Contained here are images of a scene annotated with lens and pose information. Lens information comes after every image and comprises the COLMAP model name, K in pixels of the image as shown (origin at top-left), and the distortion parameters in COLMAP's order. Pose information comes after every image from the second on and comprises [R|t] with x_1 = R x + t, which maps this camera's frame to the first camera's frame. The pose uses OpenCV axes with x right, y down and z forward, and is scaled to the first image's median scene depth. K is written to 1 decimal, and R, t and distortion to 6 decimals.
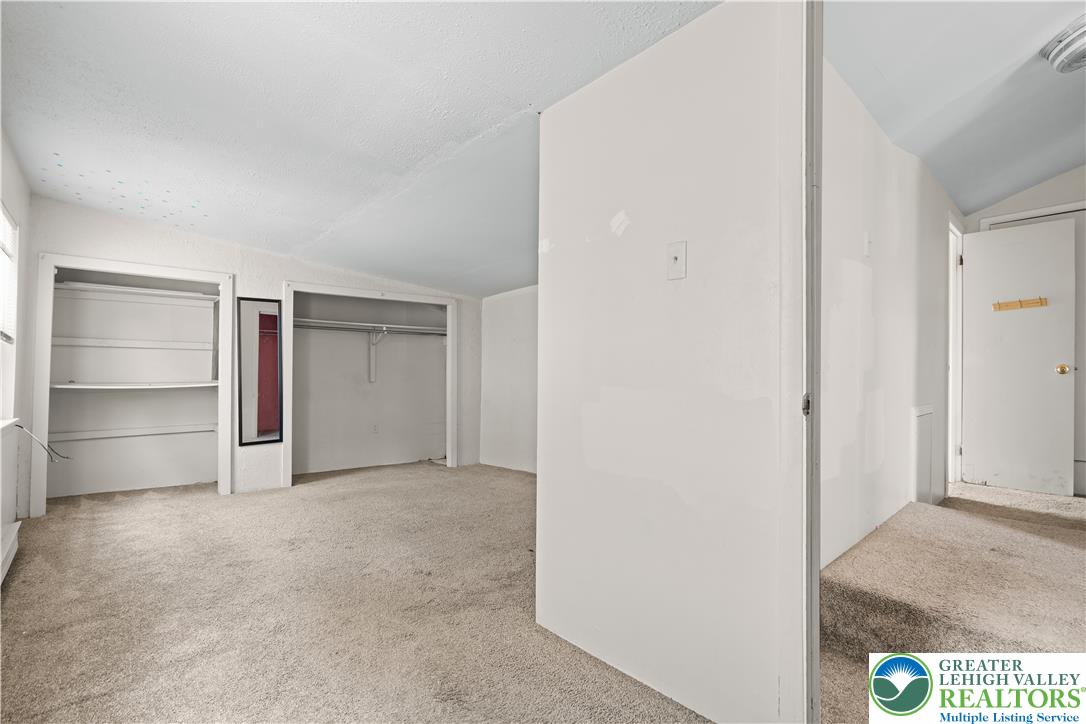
lens RADIAL K [[481.3, 0, 543.0], [0, 481.3, 362.2], [0, 0, 1]] dist [-0.009633, 0.003004]
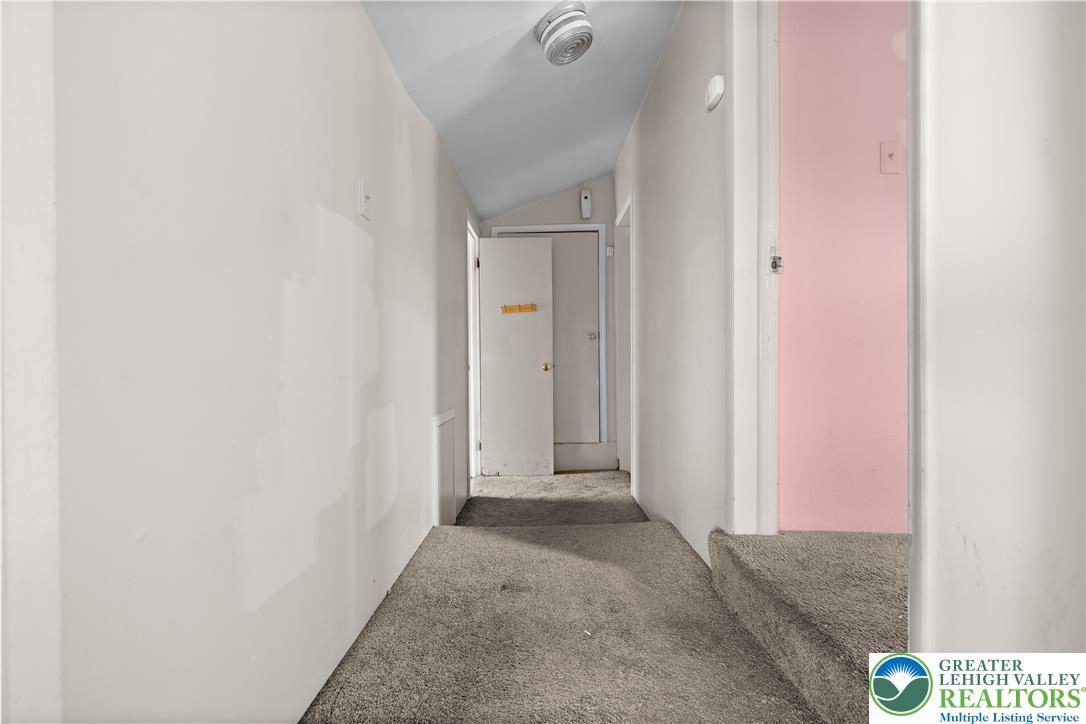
lens RADIAL K [[481.3, 0, 542.3], [0, 481.3, 361.8], [0, 0, 1]] dist [-0.009633, 0.003004]
pose [[0.669668, -0.017658, 0.742451, 0.251785], [0.012126, 0.999844, 0.012842, -0.013828], [-0.742562, 0.000403, 0.669778, 0.263480]]
